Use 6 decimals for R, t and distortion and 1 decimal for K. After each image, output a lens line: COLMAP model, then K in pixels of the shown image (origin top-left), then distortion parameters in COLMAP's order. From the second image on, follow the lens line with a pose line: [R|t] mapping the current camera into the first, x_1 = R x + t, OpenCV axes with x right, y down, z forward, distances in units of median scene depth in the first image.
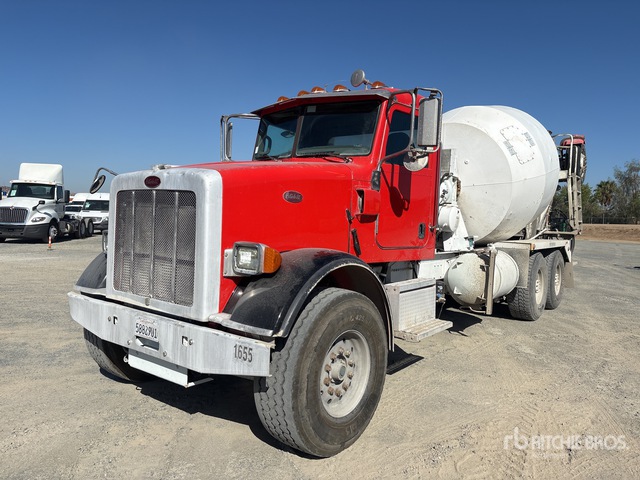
lens RADIAL K [[468.3, 0, 320.2], [0, 468.3, 236.8], [0, 0, 1]] dist [0.003940, 0.000898]
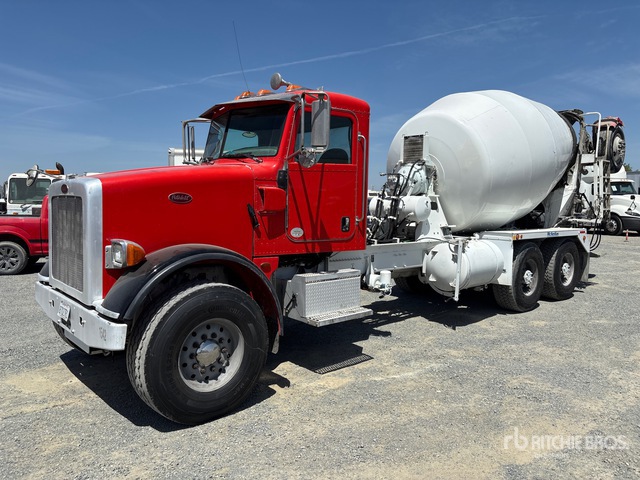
lens RADIAL K [[473.4, 0, 319.4], [0, 473.4, 238.6], [0, 0, 1]] dist [-0.001344, 0.000269]
pose [[0.983913, -0.007404, -0.178496, 0.432383], [0.012856, 0.999485, 0.029403, -0.015934], [0.178186, -0.031225, 0.983501, -0.064401]]
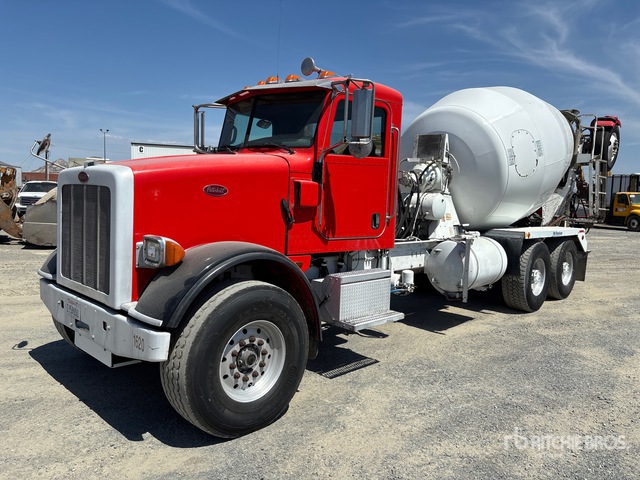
lens RADIAL K [[473.4, 0, 319.4], [0, 473.4, 238.6], [0, 0, 1]] dist [-0.001344, 0.000269]
pose [[0.993982, 0.011605, -0.108931, 0.256506], [-0.006714, 0.998957, 0.045166, -0.026132], [0.109342, -0.044163, 0.993023, -0.013358]]
